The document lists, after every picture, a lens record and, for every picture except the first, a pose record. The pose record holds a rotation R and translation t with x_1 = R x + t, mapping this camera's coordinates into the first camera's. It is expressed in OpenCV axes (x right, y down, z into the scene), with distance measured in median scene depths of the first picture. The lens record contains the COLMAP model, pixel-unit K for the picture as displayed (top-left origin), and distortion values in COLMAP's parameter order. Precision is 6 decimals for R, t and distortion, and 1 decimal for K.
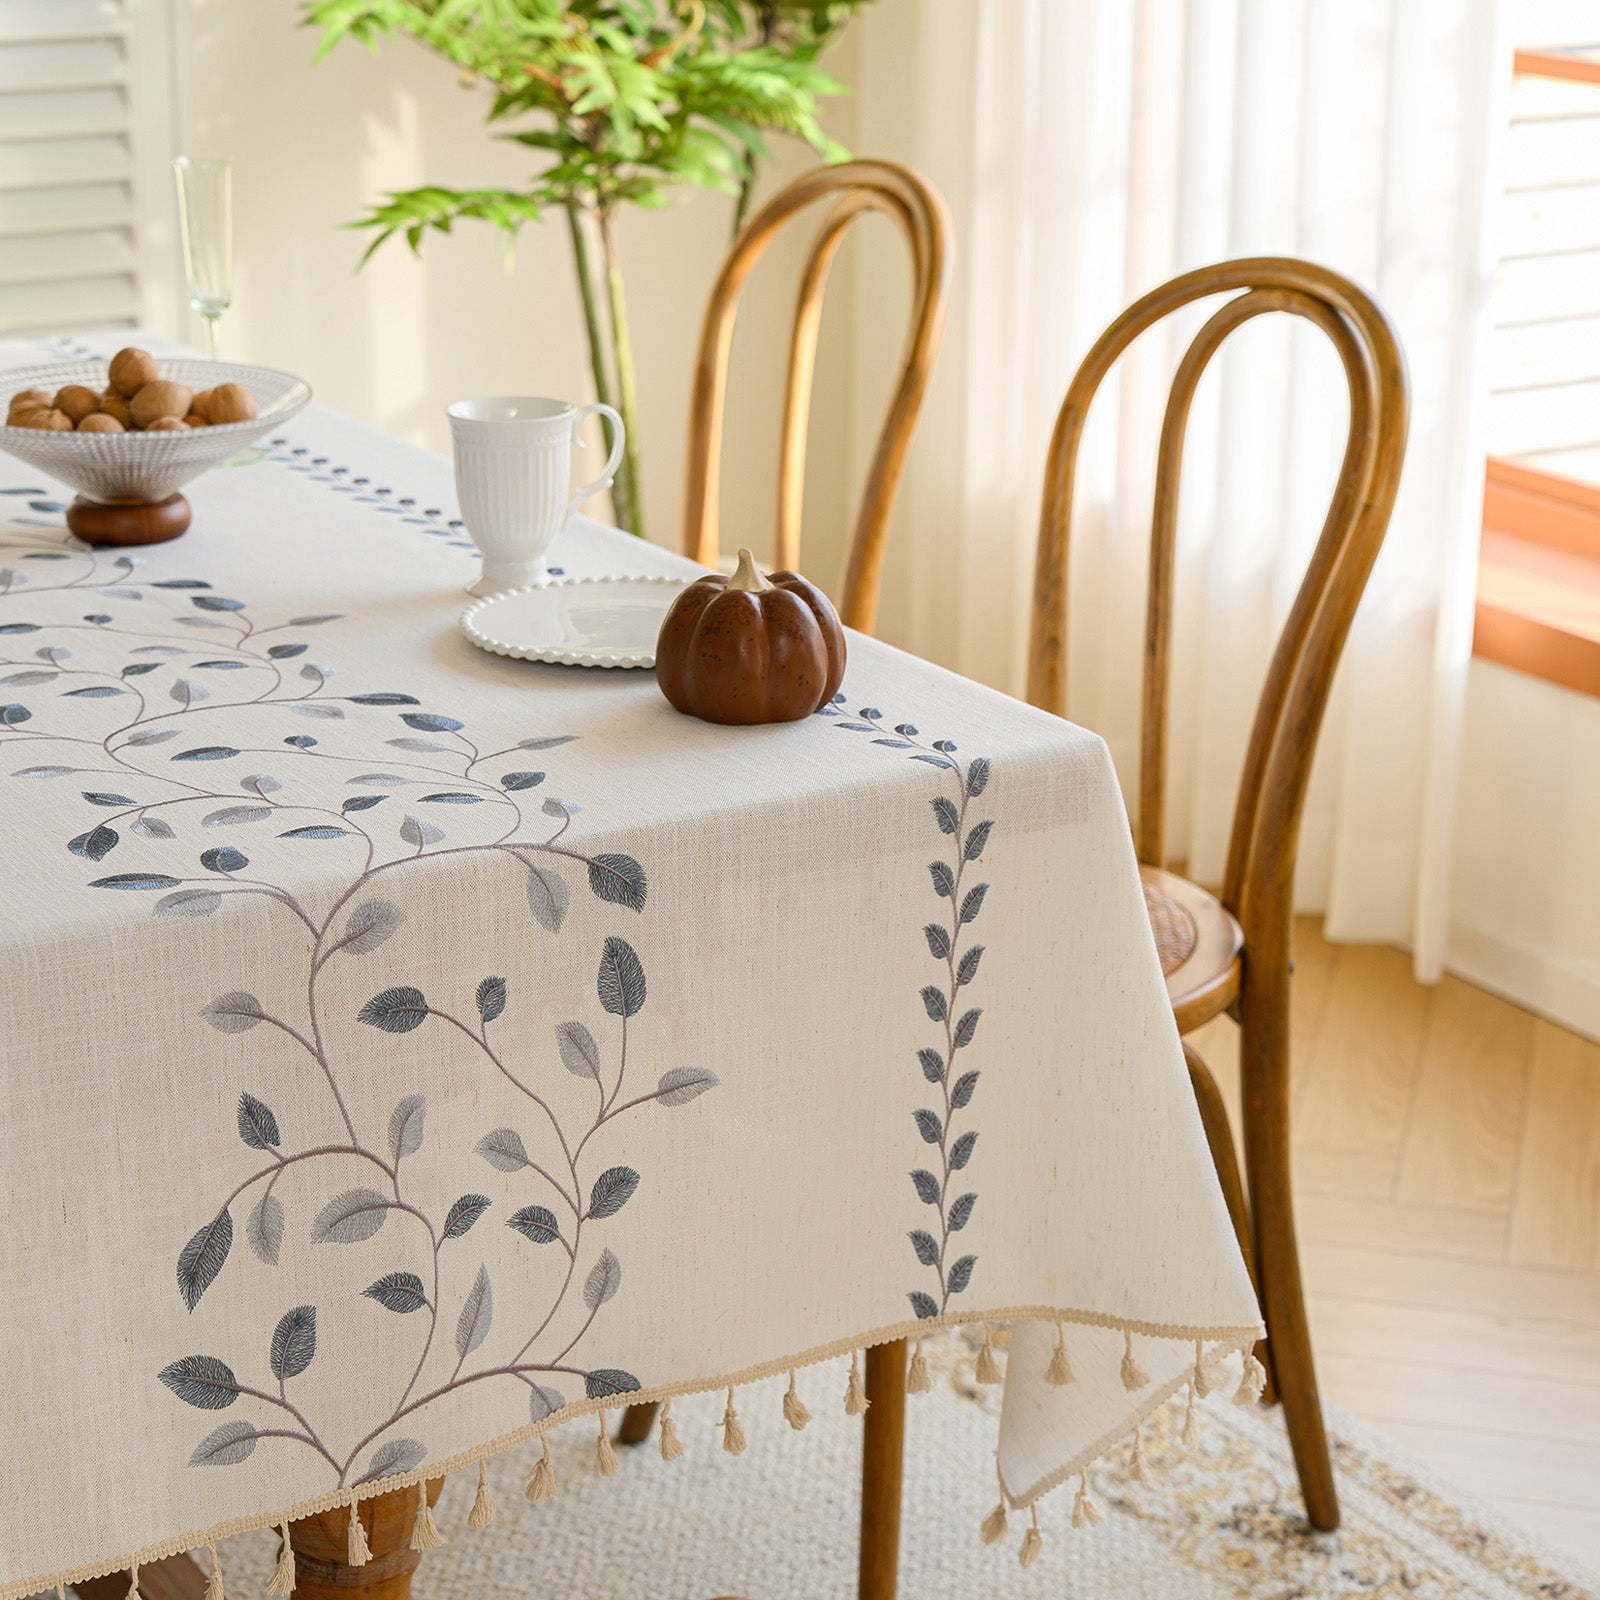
lens RADIAL K [[3589.5, 0, 808.7], [0, 3589.5, 809.1], [0, 0, 1]] dist [0.007020, 0.000000]
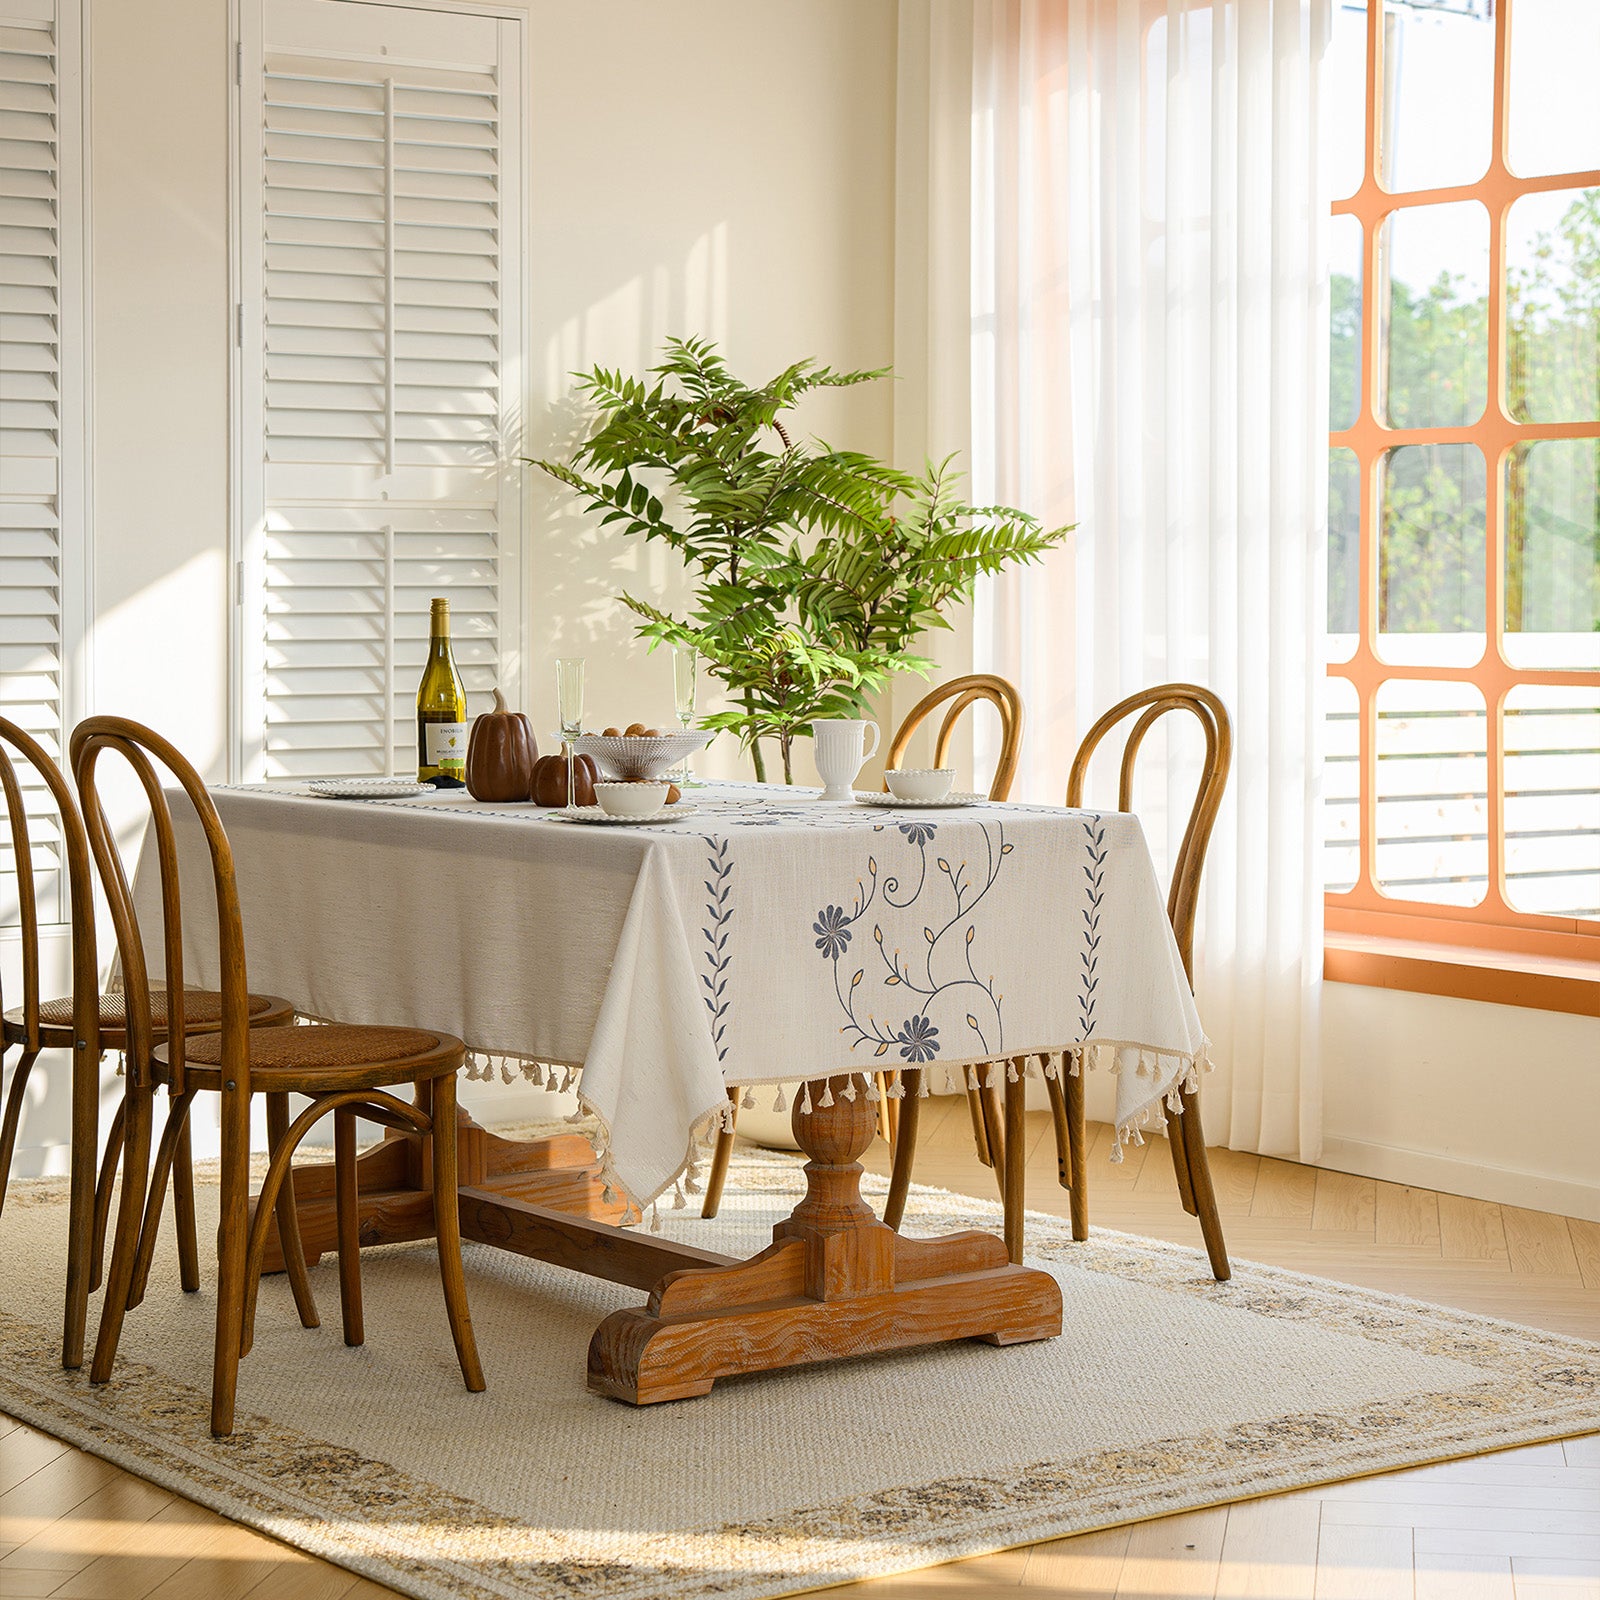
lens RADIAL K [[3589.5, 0, 727.6], [0, 3589.5, 632.5], [0, 0, 1]] dist [0.007020, 0.000000]
pose [[0.998487, -0.012390, 0.053580, -0.279935], [0.027703, 0.954965, -0.295423, 0.495606], [-0.047506, 0.296460, 0.953863, -1.177425]]
